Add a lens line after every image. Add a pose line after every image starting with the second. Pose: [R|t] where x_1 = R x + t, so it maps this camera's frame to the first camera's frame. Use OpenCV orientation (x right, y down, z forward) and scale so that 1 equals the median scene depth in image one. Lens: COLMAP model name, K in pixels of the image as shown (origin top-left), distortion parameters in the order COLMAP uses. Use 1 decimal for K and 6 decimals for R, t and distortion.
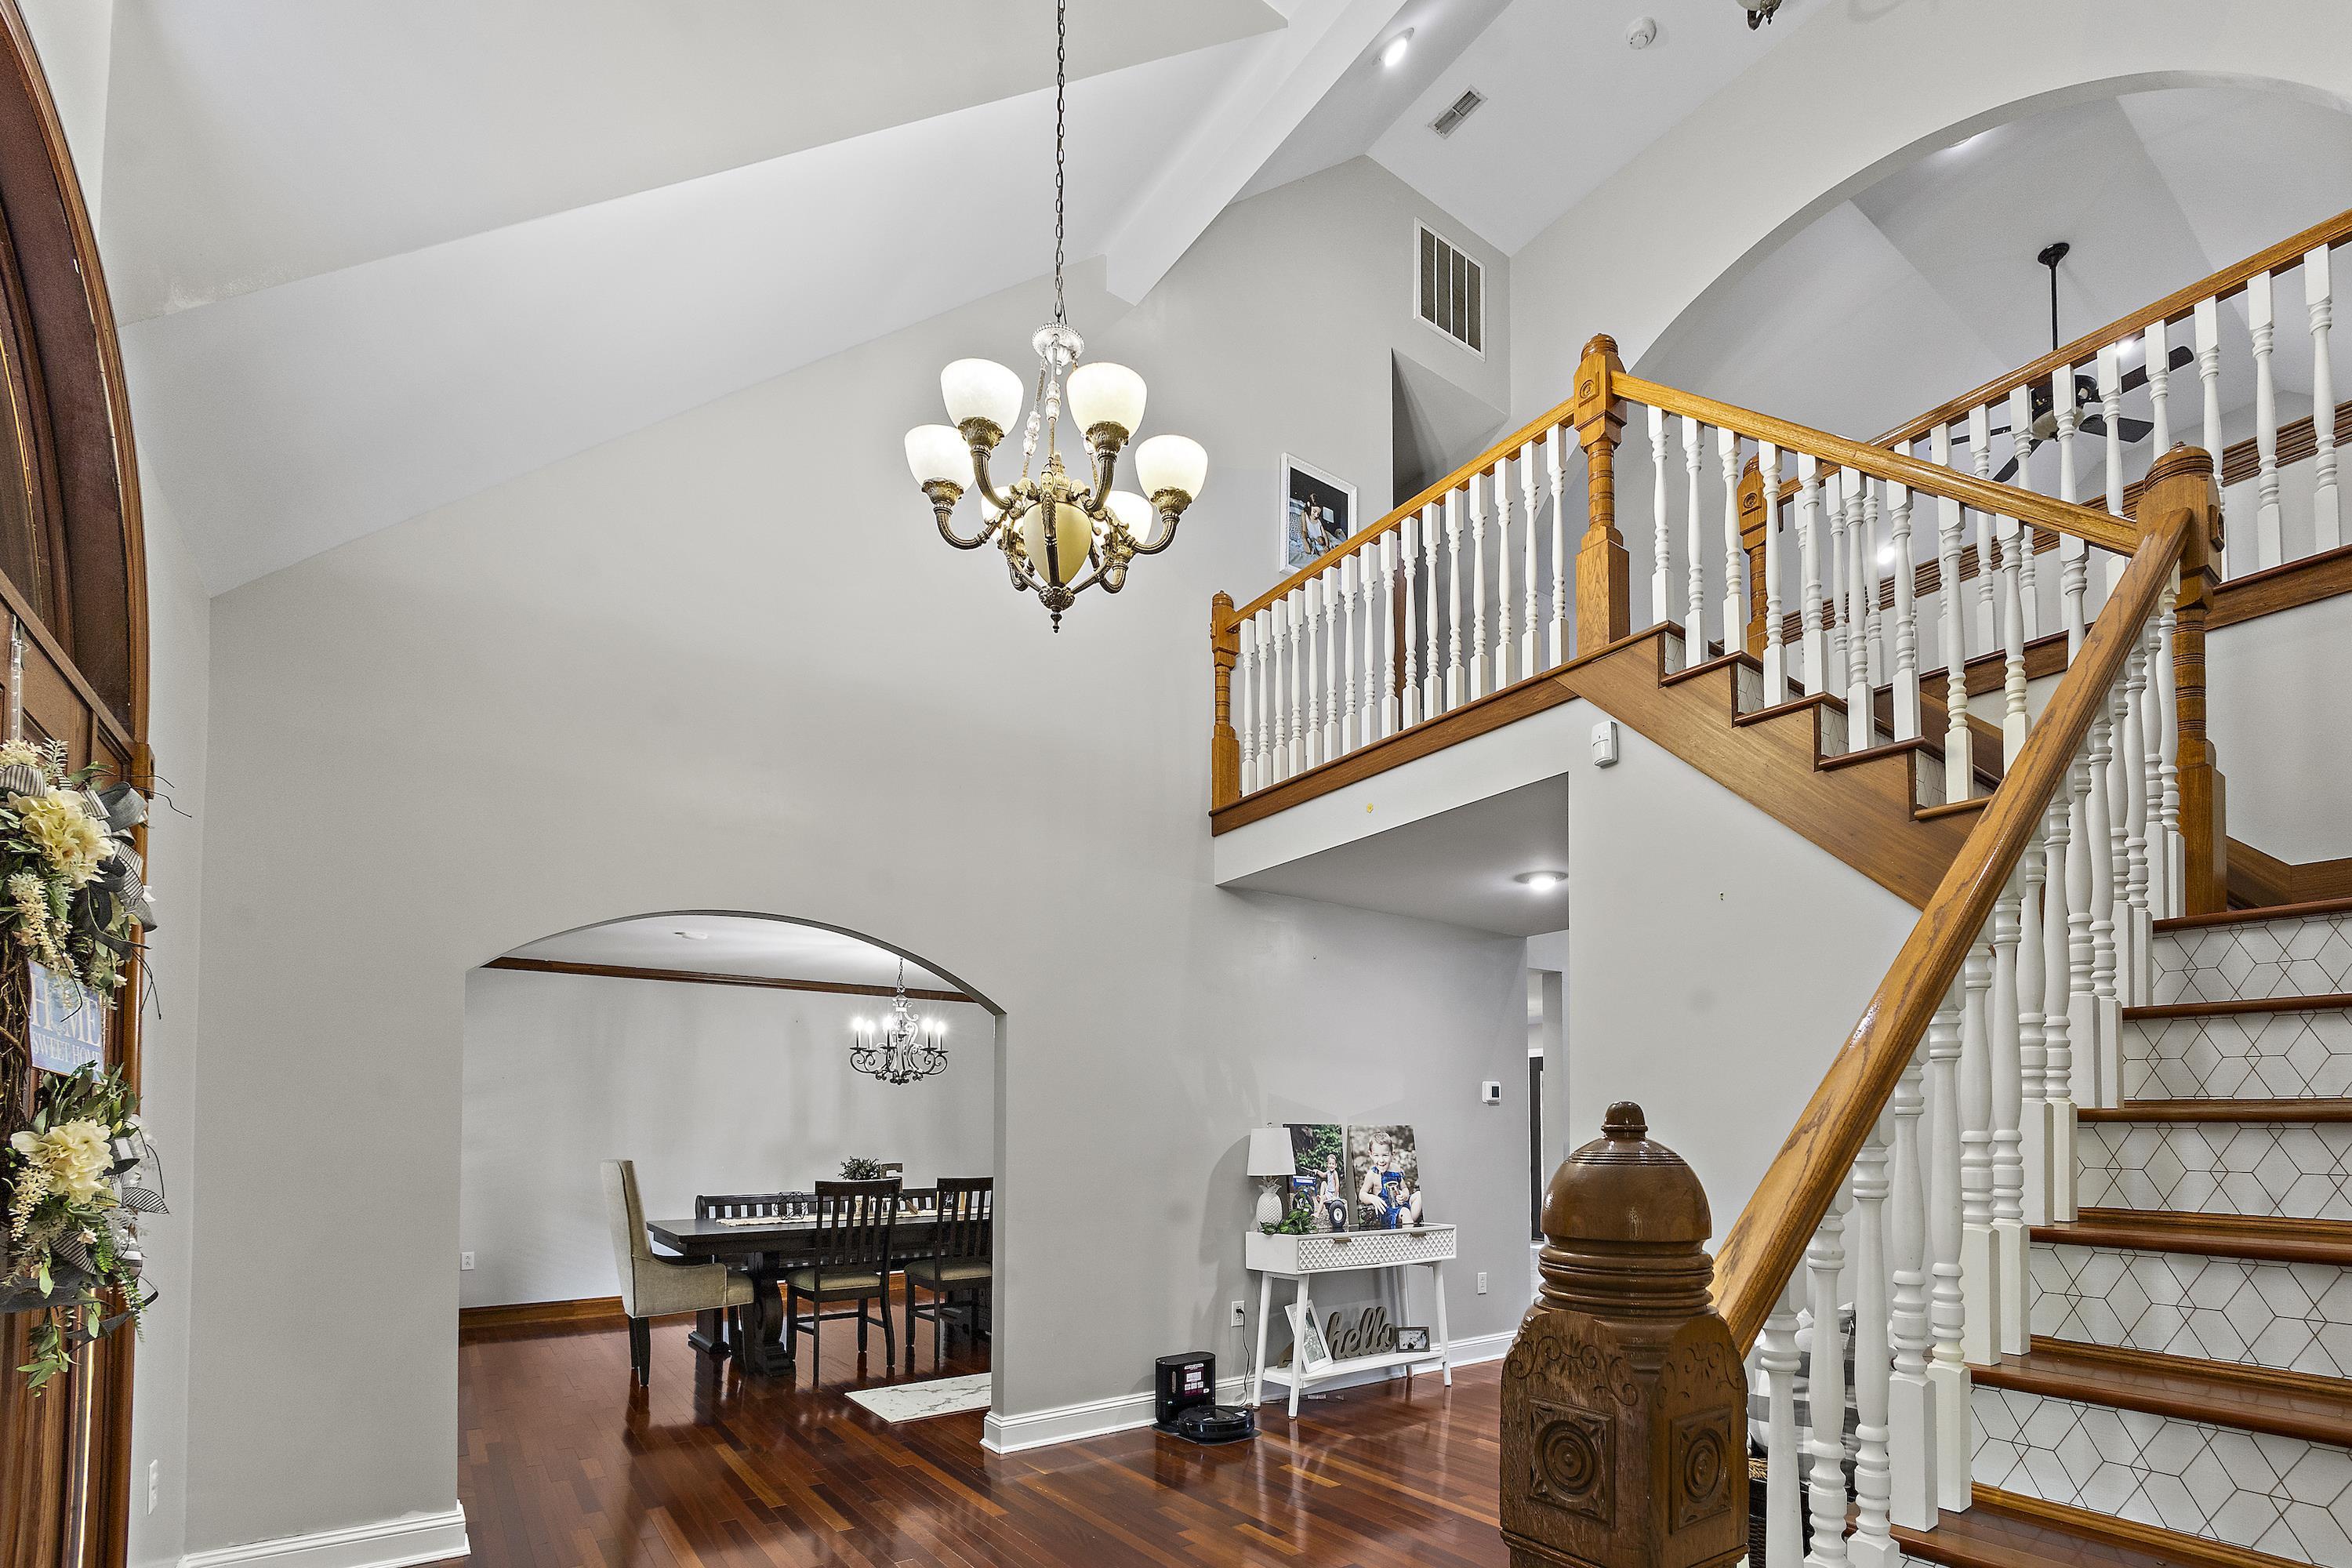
lens RADIAL K [[1082.5, 0, 1241.4], [0, 1082.5, 1103.3], [0, 0, 1]] dist [-0.001232, 0.000337]
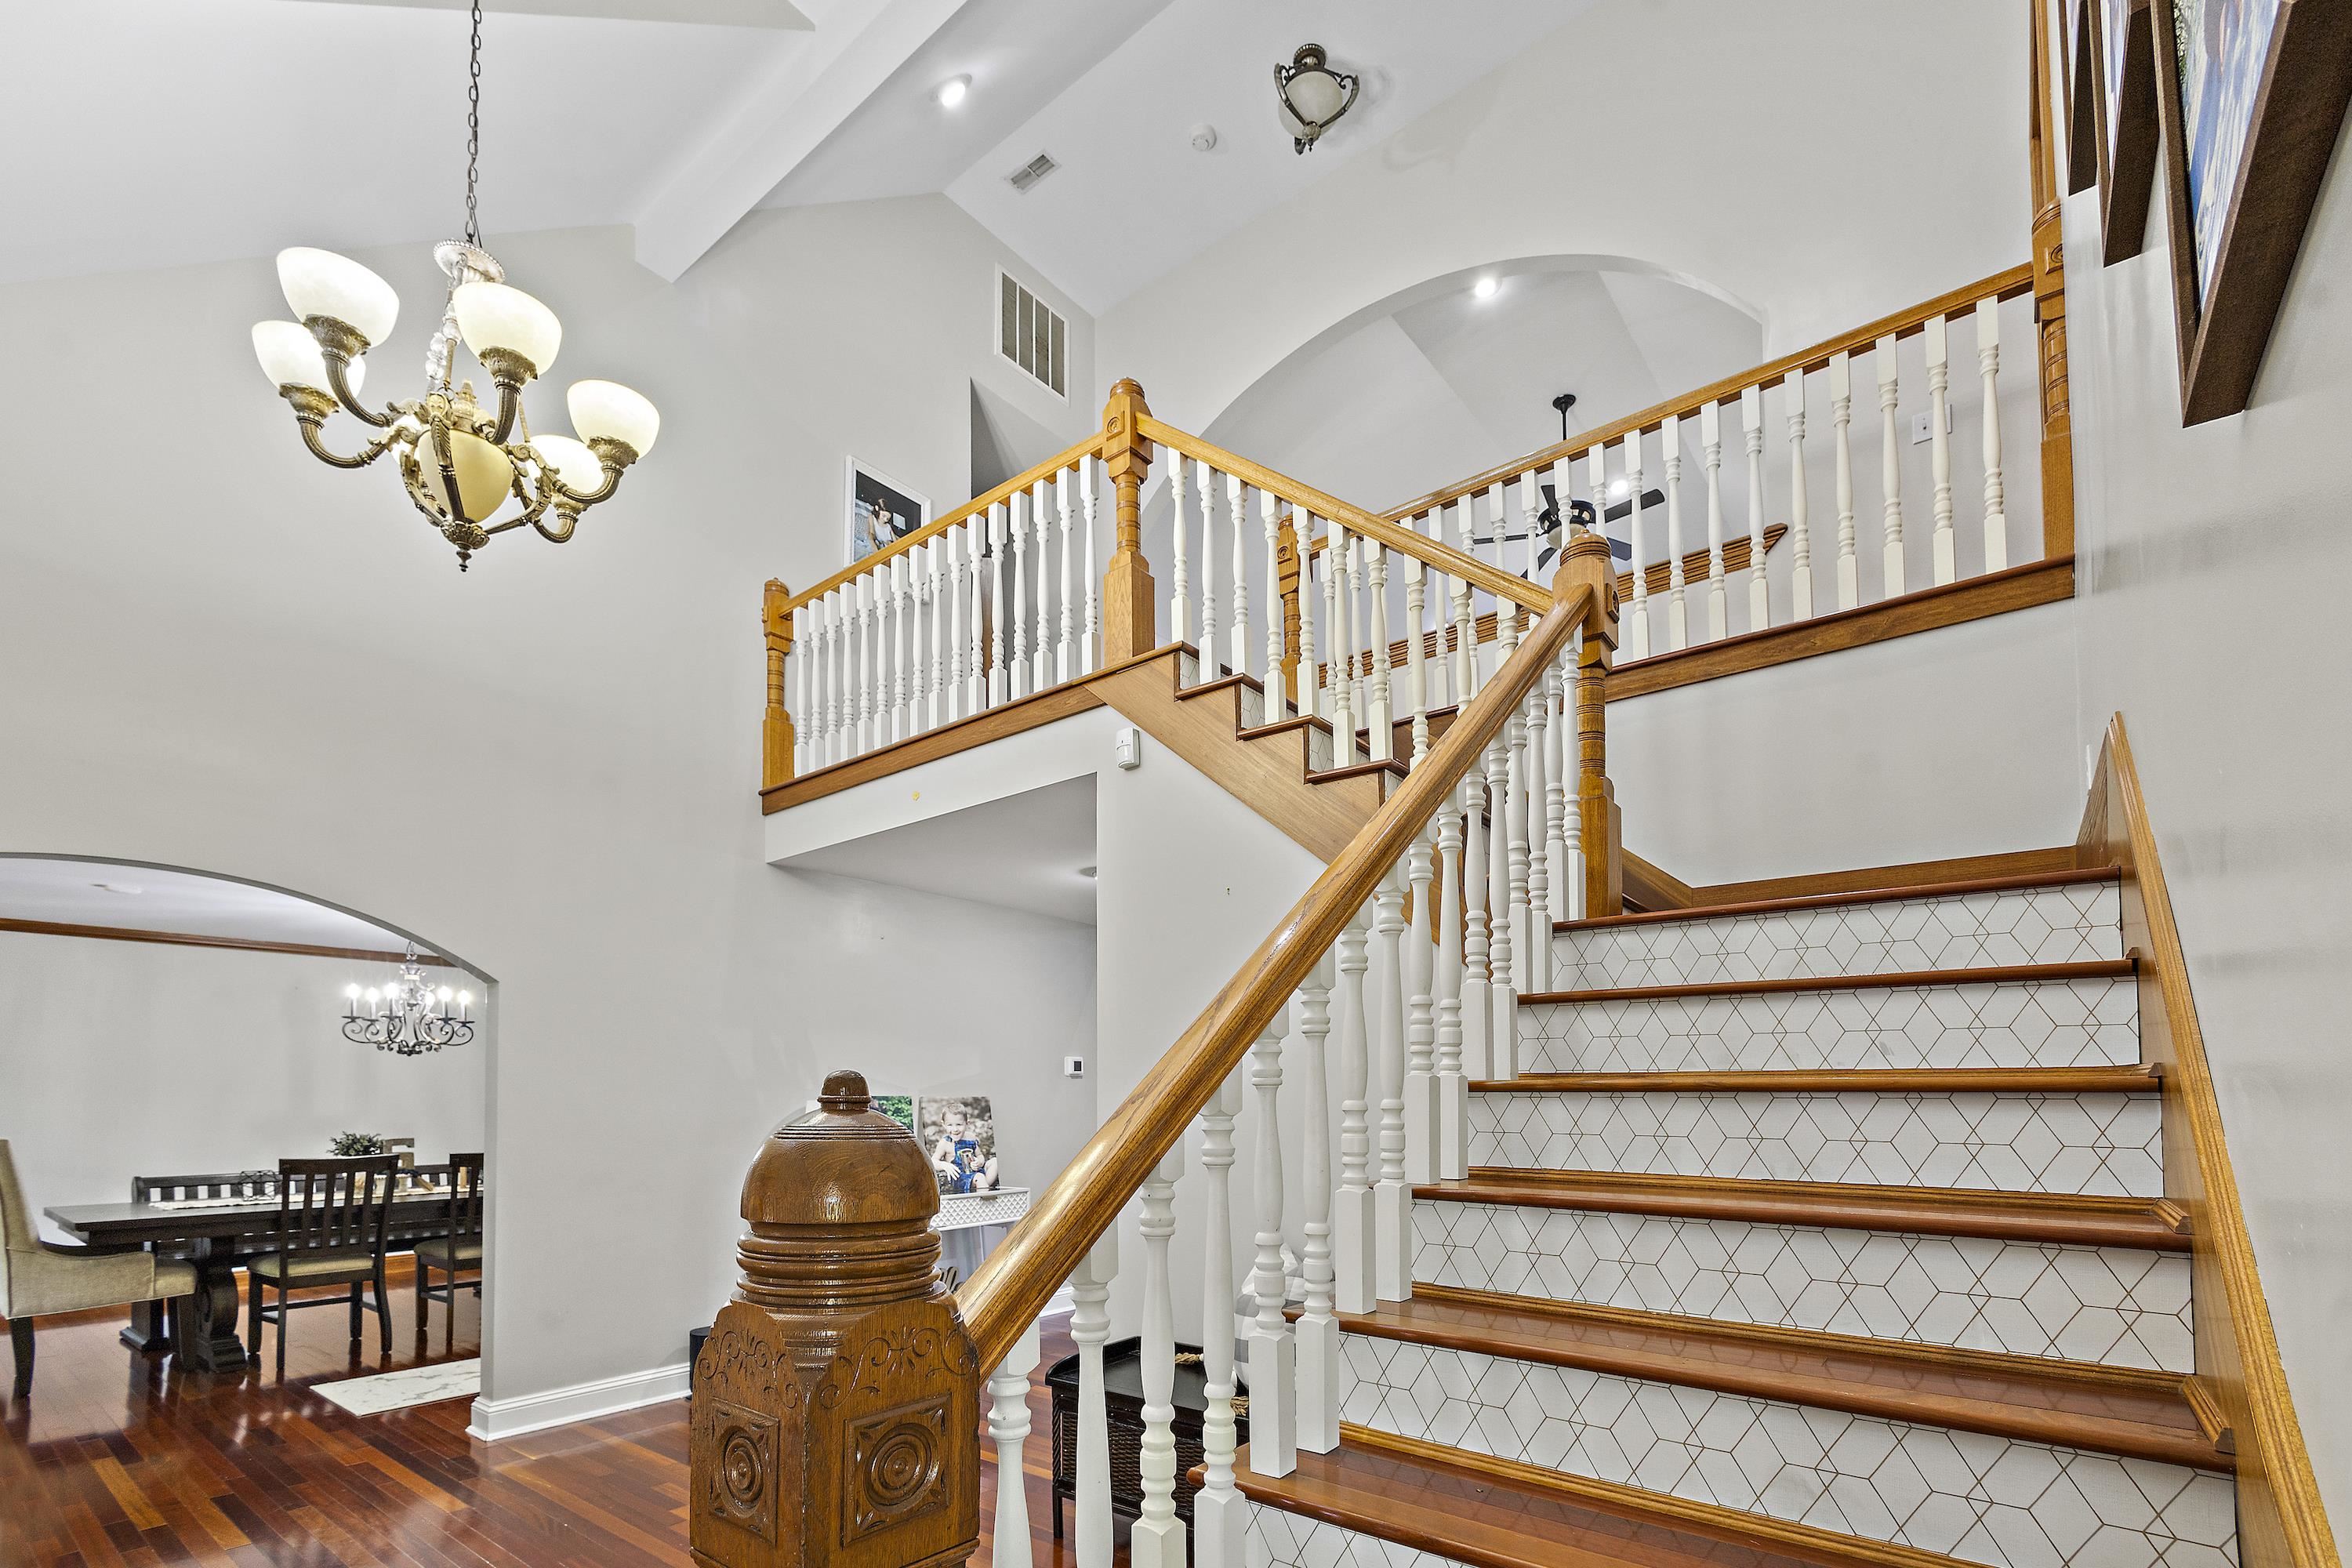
lens RADIAL K [[900.5, 0, 1223.7], [0, 900.5, 1071.0], [0, 0, 1]] dist [-0.000674, 0.000510]
pose [[0.981103, 0.002504, 0.193470, 0.252460], [-0.000981, 0.999968, -0.007965, 0.002057], [-0.193484, 0.007624, 0.981074, 0.087130]]
